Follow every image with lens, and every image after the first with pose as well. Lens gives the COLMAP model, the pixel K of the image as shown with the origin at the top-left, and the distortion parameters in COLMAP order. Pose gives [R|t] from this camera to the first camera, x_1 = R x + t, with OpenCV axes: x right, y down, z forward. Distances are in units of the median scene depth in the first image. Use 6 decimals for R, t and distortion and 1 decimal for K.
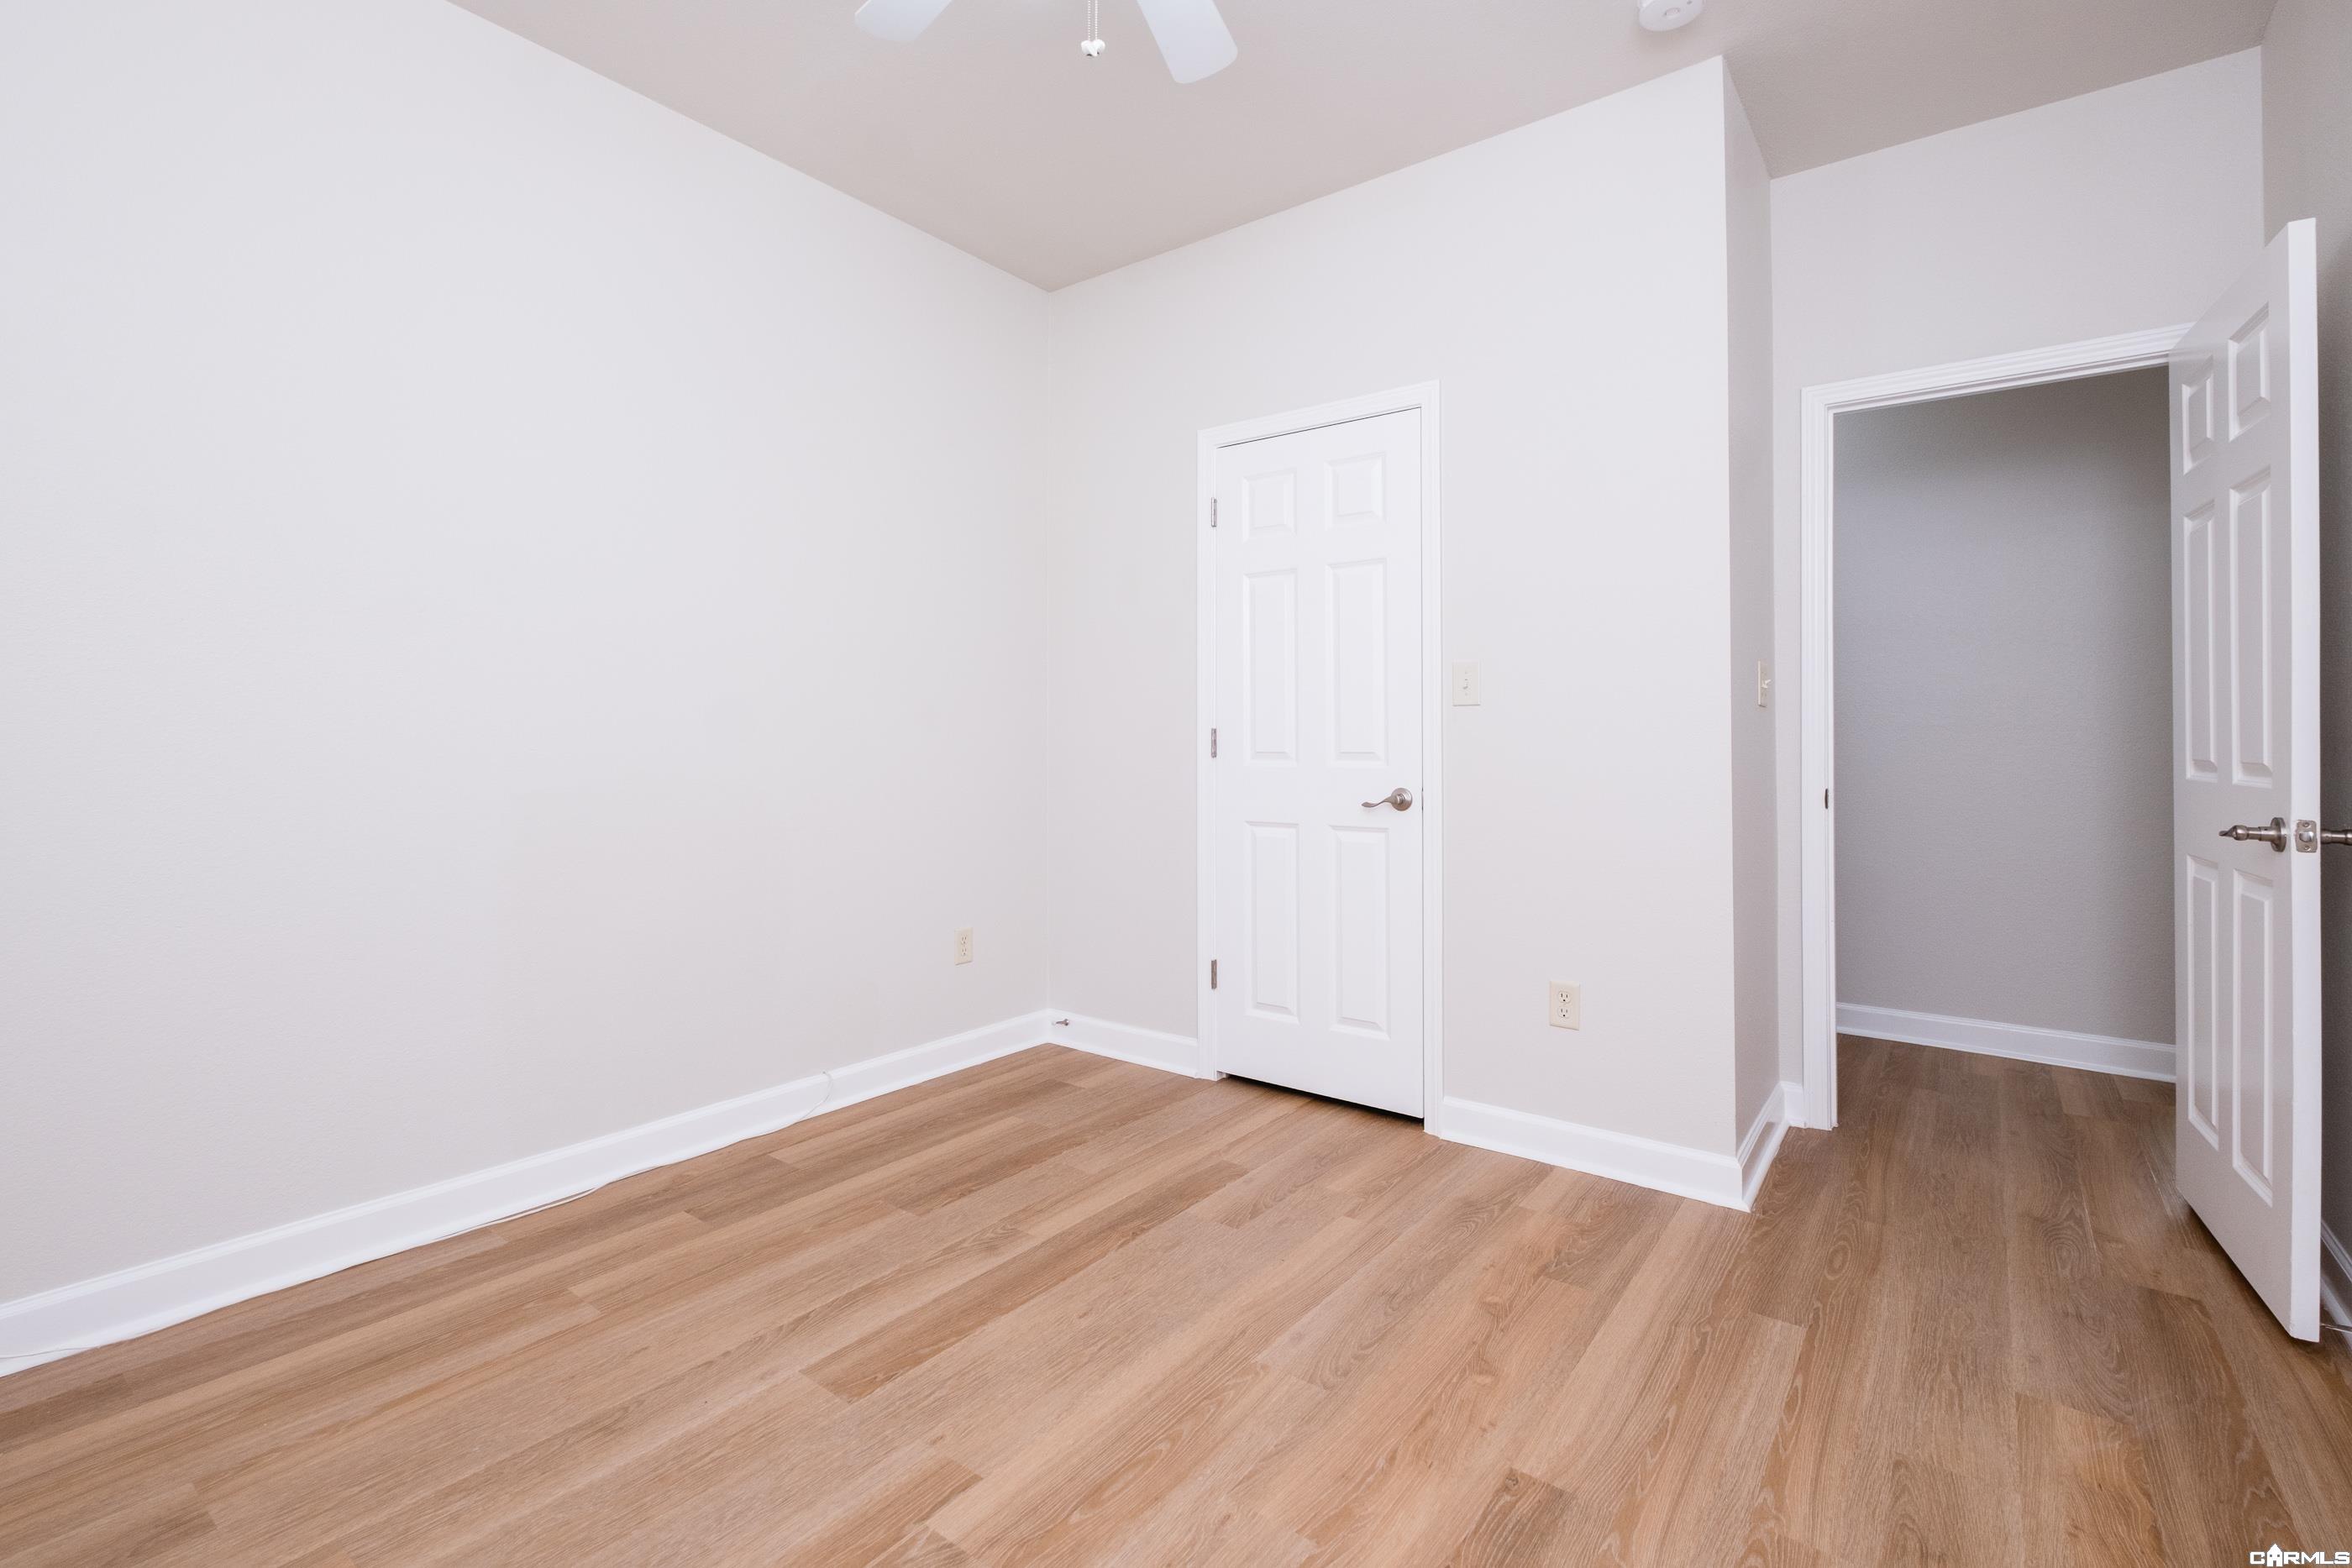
lens RADIAL K [[1052.0, 0, 1170.2], [0, 1052.0, 738.8], [0, 0, 1]] dist [0.001126, -0.000703]
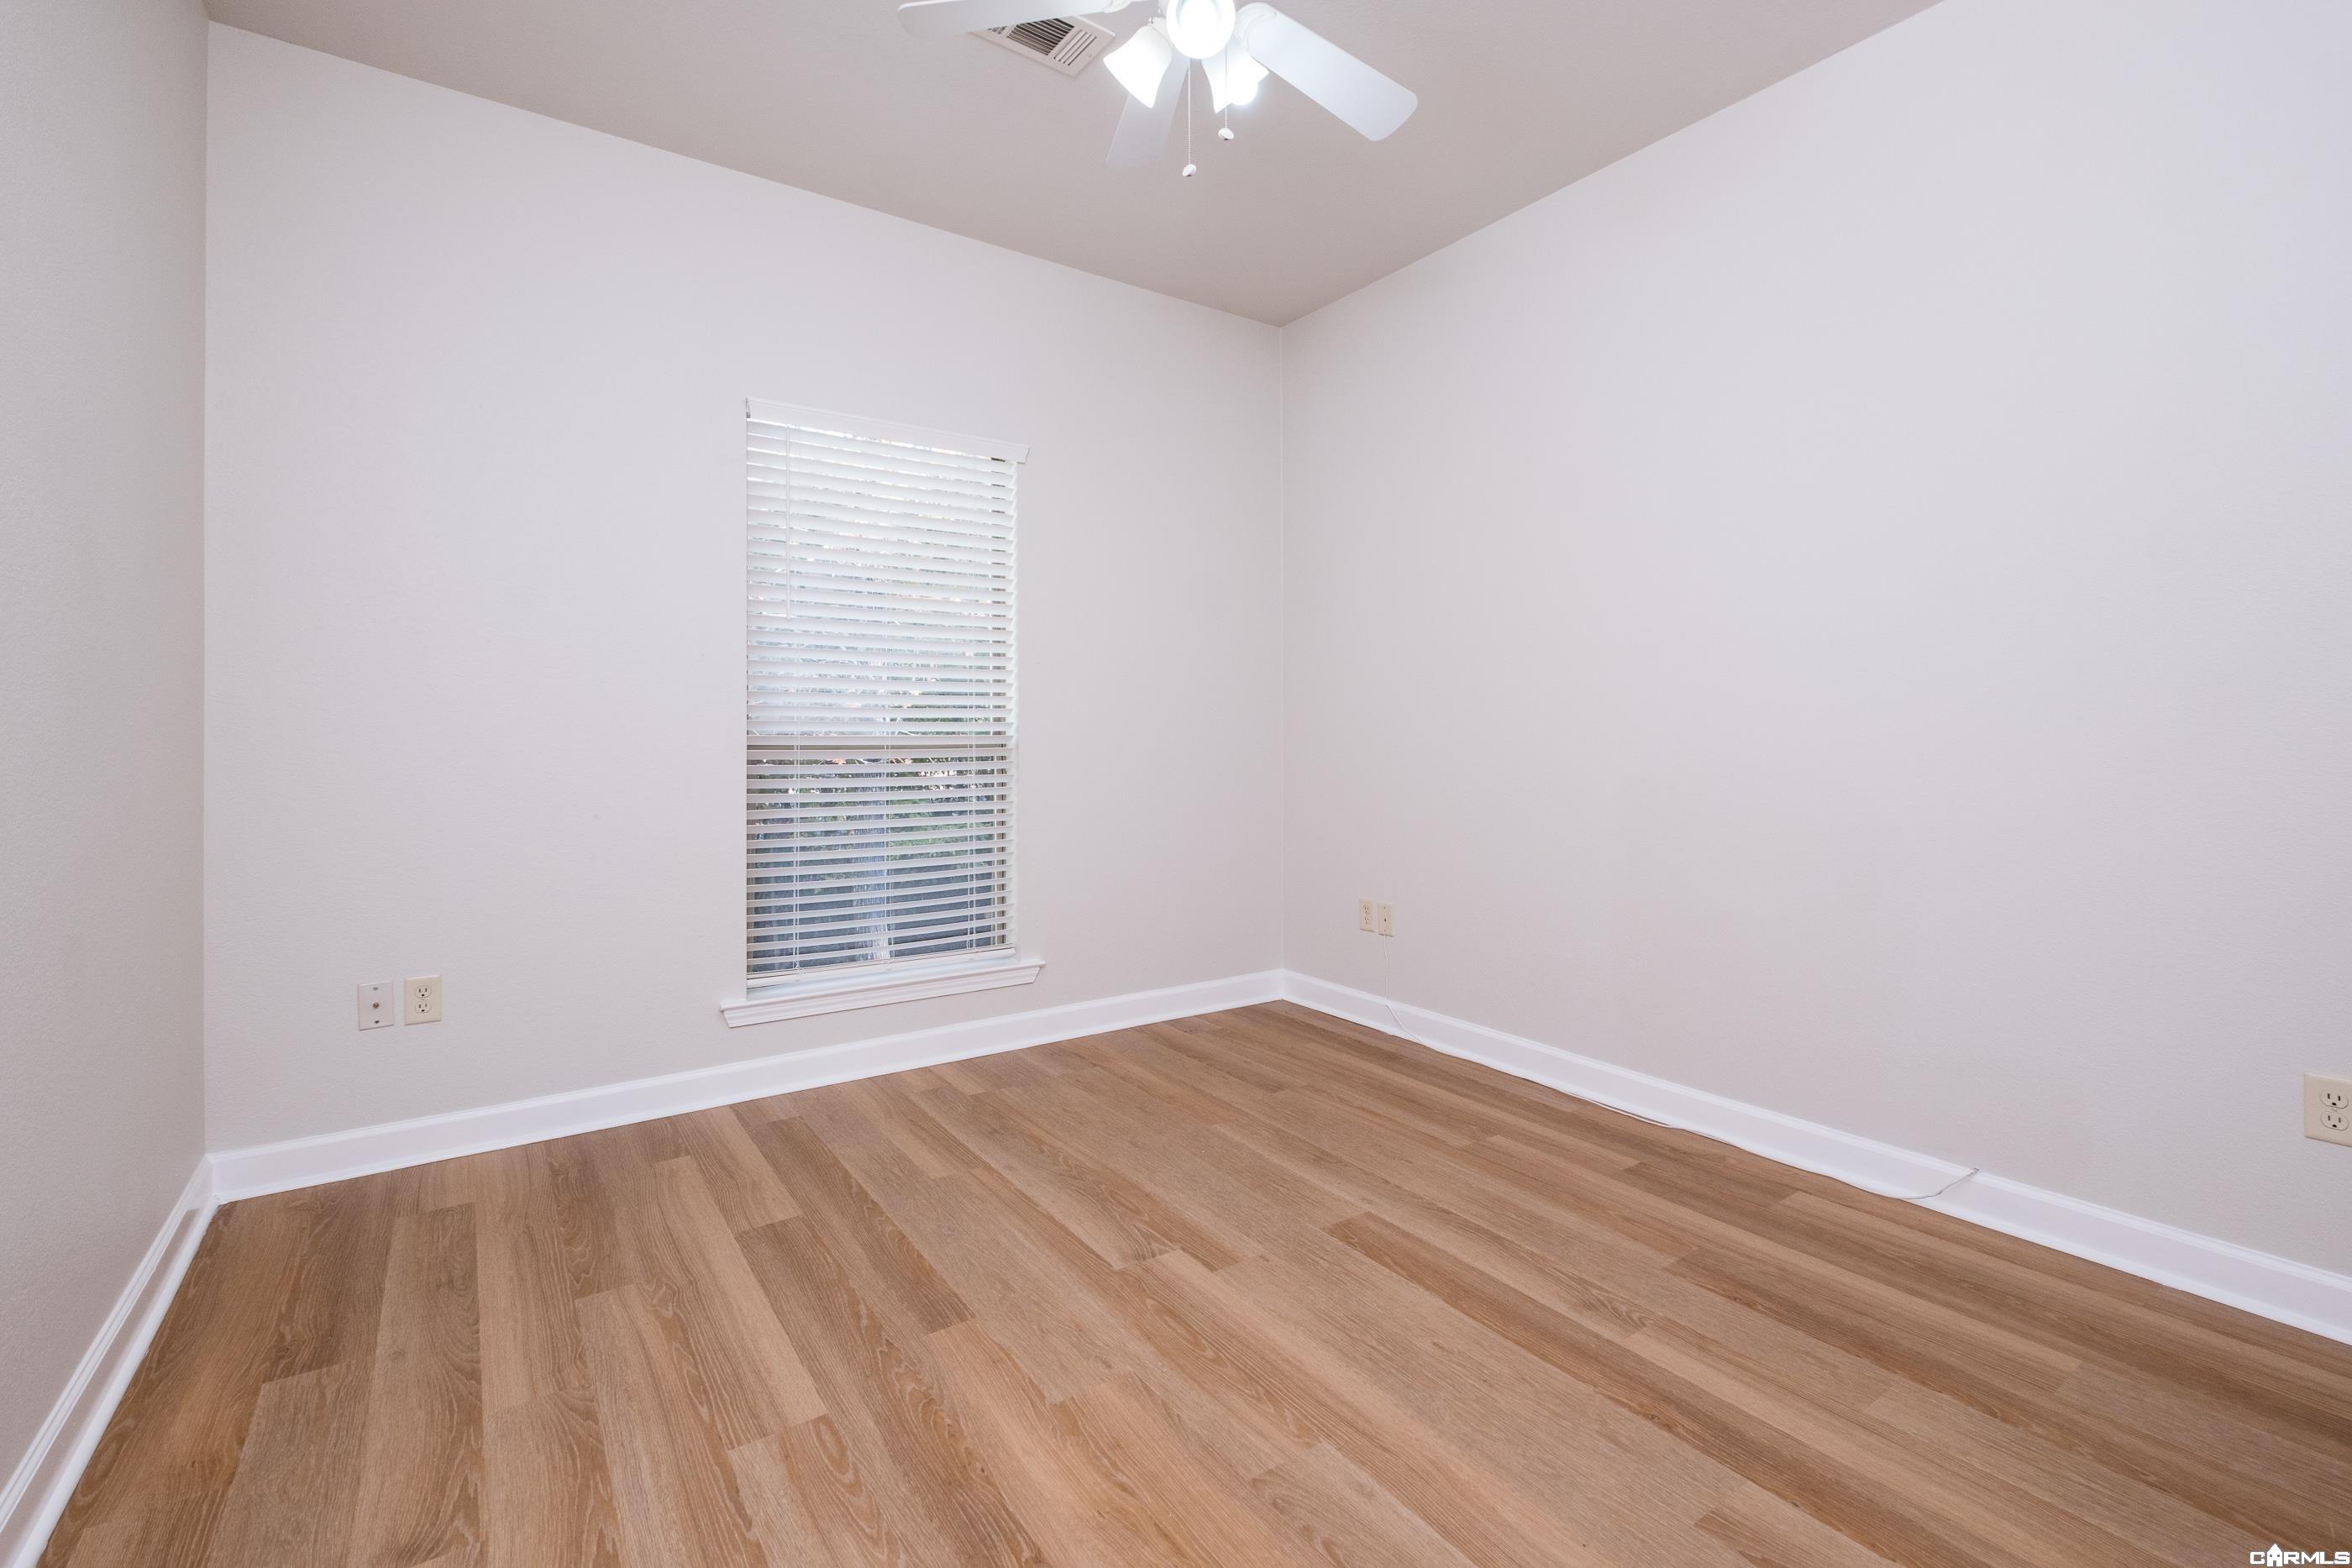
lens RADIAL K [[1019.5, 0, 1175.6], [0, 1019.5, 788.9], [0, 0, 1]] dist [0.004806, -0.005735]
pose [[-0.305989, 0.048731, -0.950787, 0.790668], [0.003479, 0.998740, 0.050069, 0.006683], [0.952029, 0.012013, -0.305773, 1.002274]]
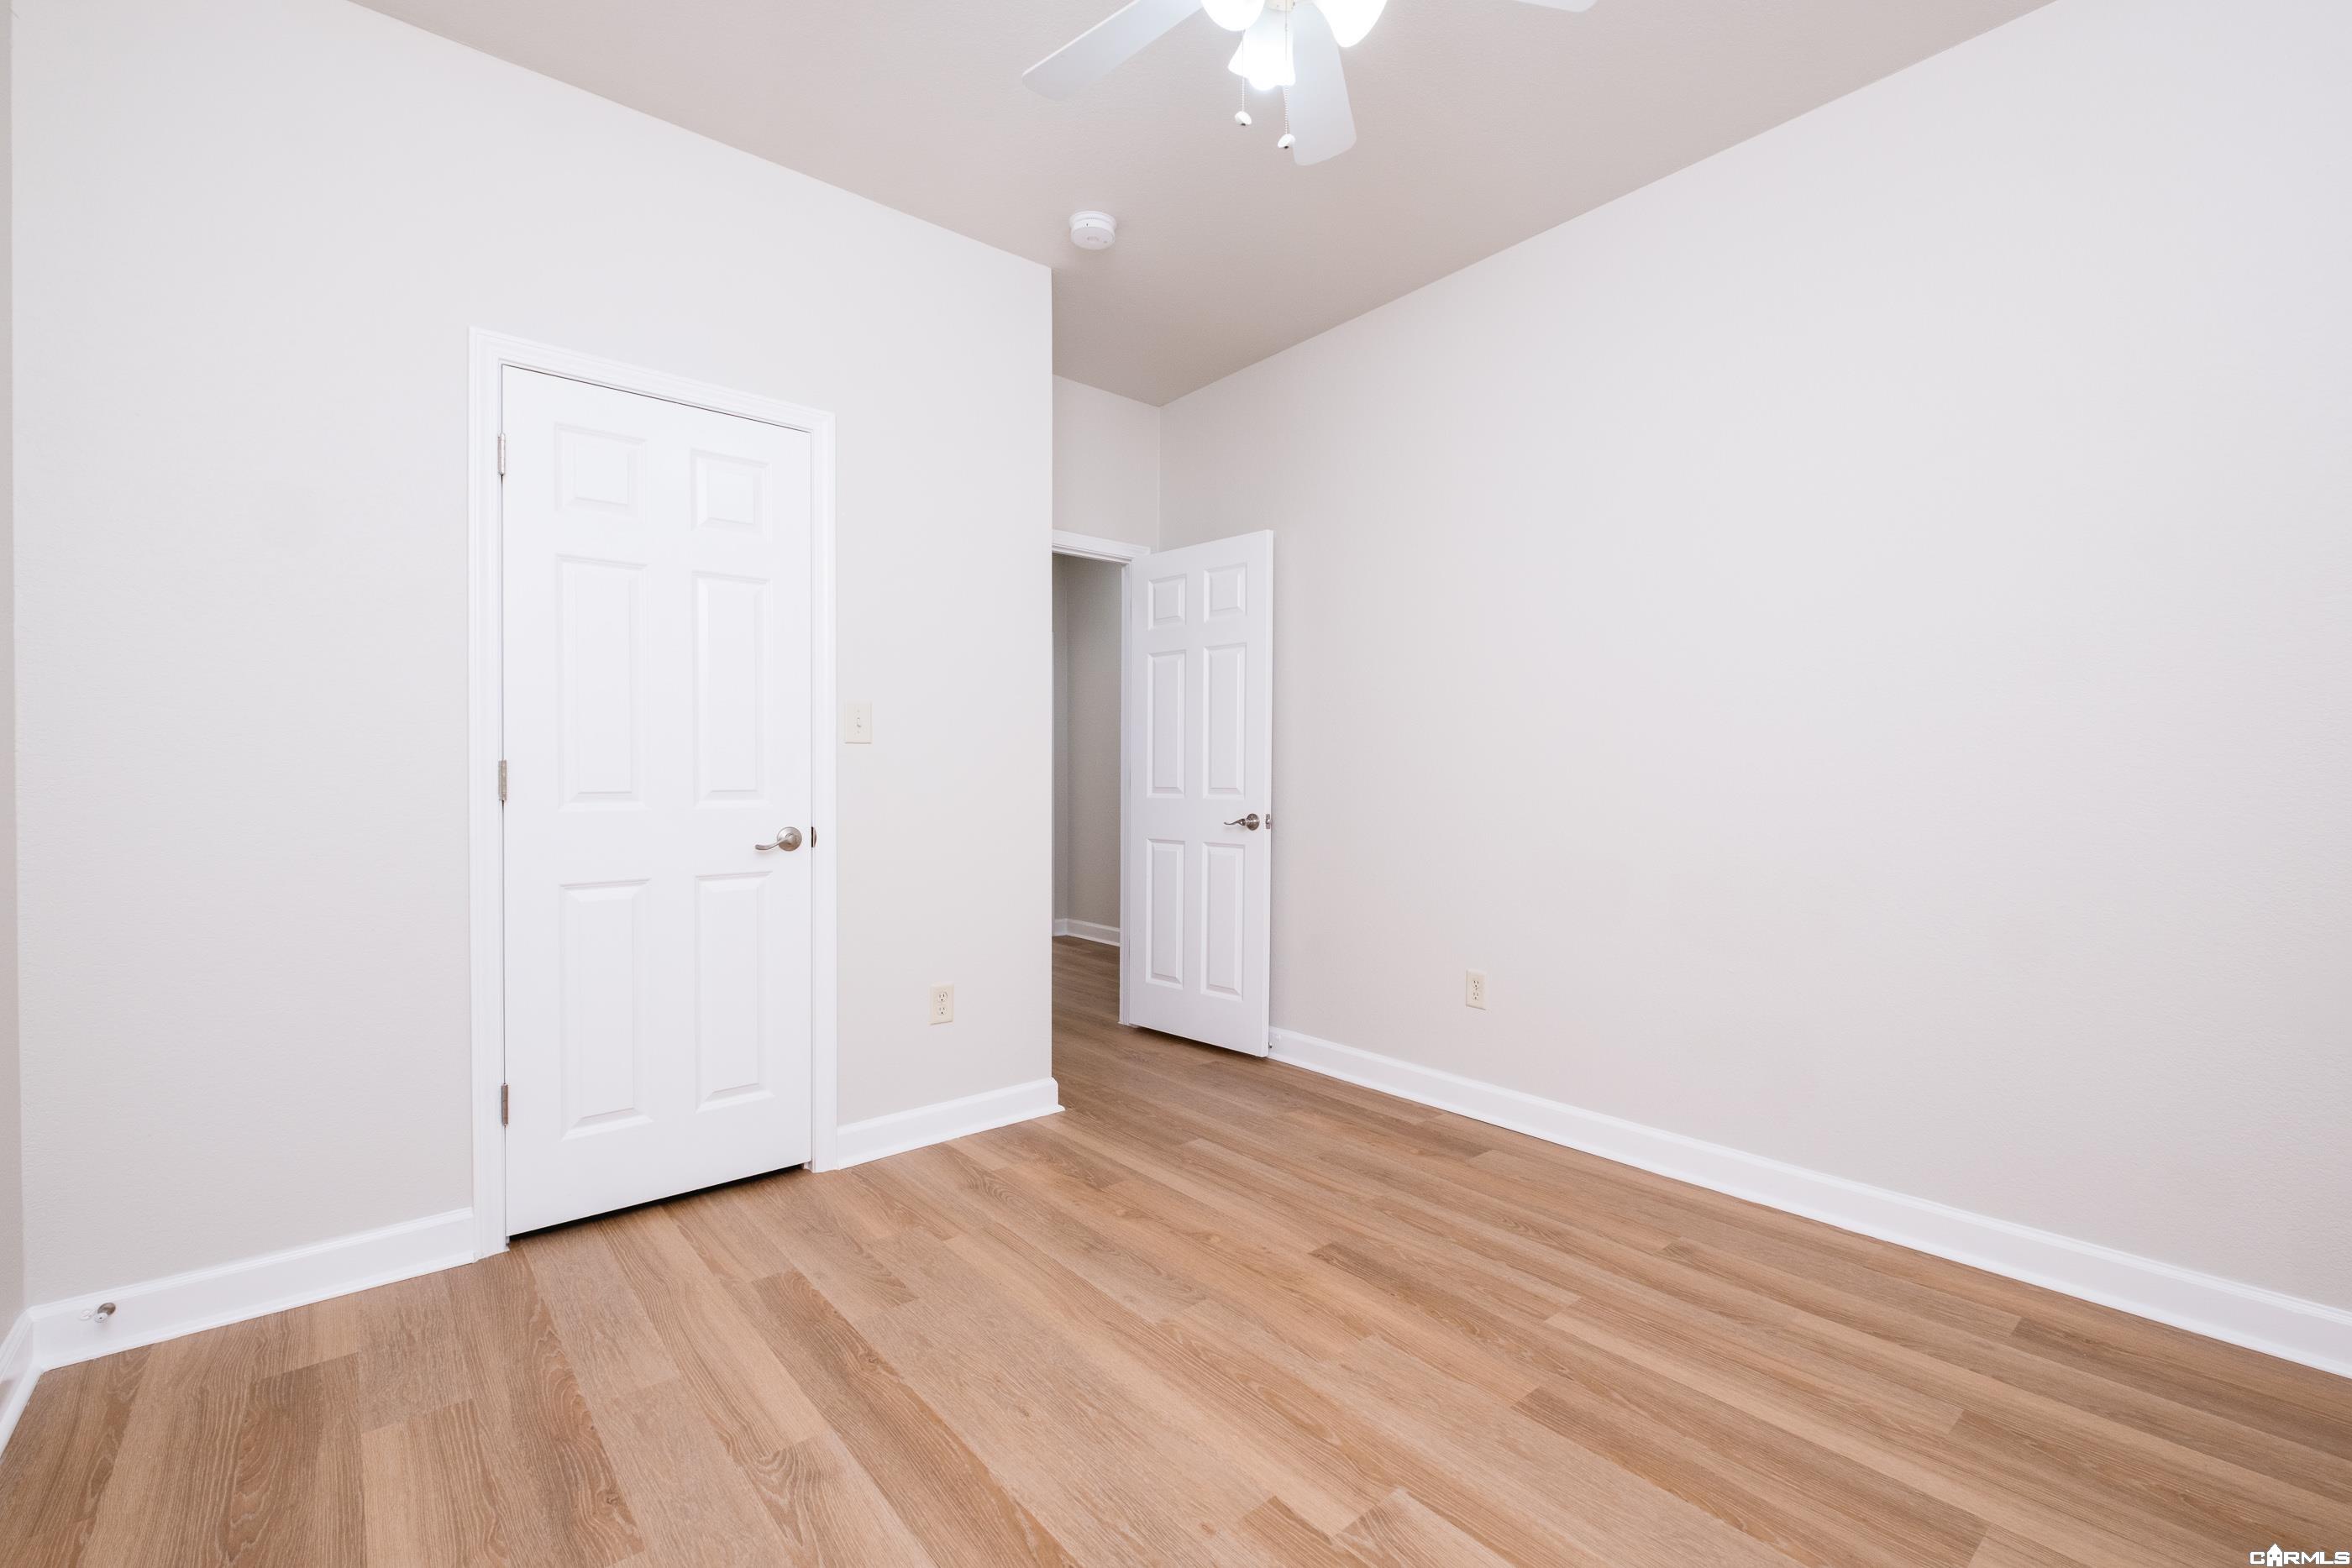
lens RADIAL K [[1019.5, 0, 1180.8], [0, 1019.5, 766.6], [0, 0, 1]] dist [0.004806, -0.005735]
pose [[0.216732, 0.000499, 0.976231, -0.876185], [-0.000659, 1.000000, -0.000365, -0.011321], [-0.976231, -0.000564, 0.216732, 0.646223]]
